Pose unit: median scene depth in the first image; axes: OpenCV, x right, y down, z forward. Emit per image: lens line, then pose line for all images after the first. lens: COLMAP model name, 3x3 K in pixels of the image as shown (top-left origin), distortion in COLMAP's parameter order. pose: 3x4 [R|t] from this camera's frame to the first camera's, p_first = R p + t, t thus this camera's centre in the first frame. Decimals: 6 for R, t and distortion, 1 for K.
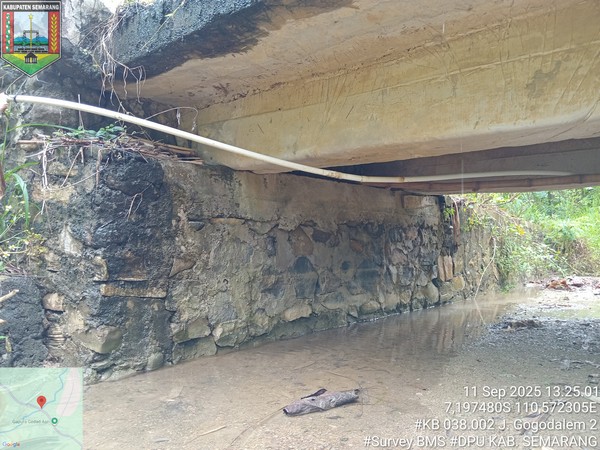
lens RADIAL K [[453.3, 0, 298.6], [0, 453.3, 224.8], [0, 0, 1]] dist [0.015112, -0.051660]
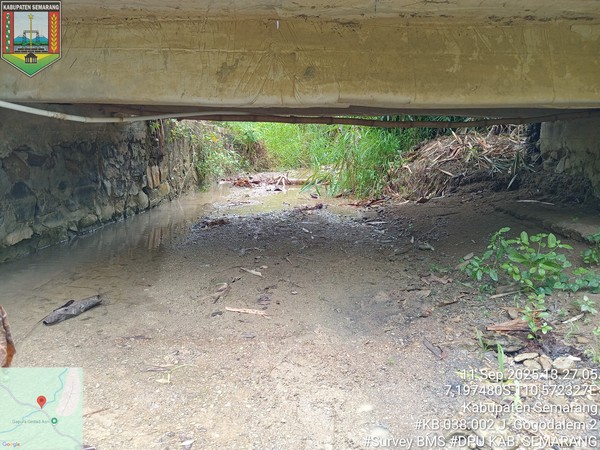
lens RADIAL K [[453.3, 0, 300.2], [0, 453.3, 227.0], [0, 0, 1]] dist [0.015112, -0.051660]
pose [[0.803926, -0.105767, 0.585249, -0.084729], [-0.040120, 0.972173, 0.230804, -0.087266], [-0.593375, -0.209029, 0.777311, -0.180818]]
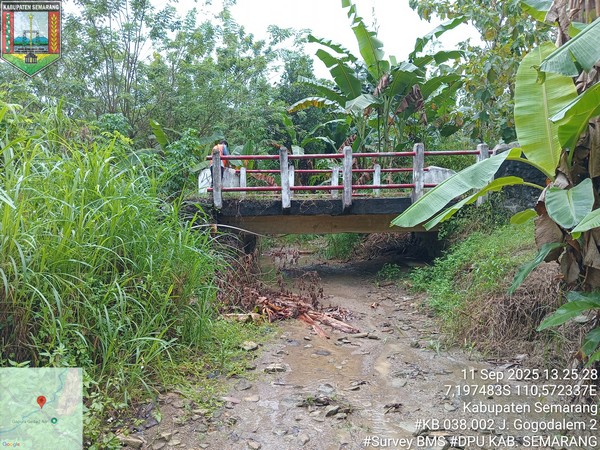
lens RADIAL K [[453.3, 0, 299.7], [0, 453.3, 224.1], [0, 0, 1]] dist [0.015112, -0.051660]
pose [[0.754548, -0.025724, 0.655740, -0.833605], [-0.025366, 0.997341, 0.068313, -0.213967], [-0.655754, -0.068178, 0.751890, -0.845831]]
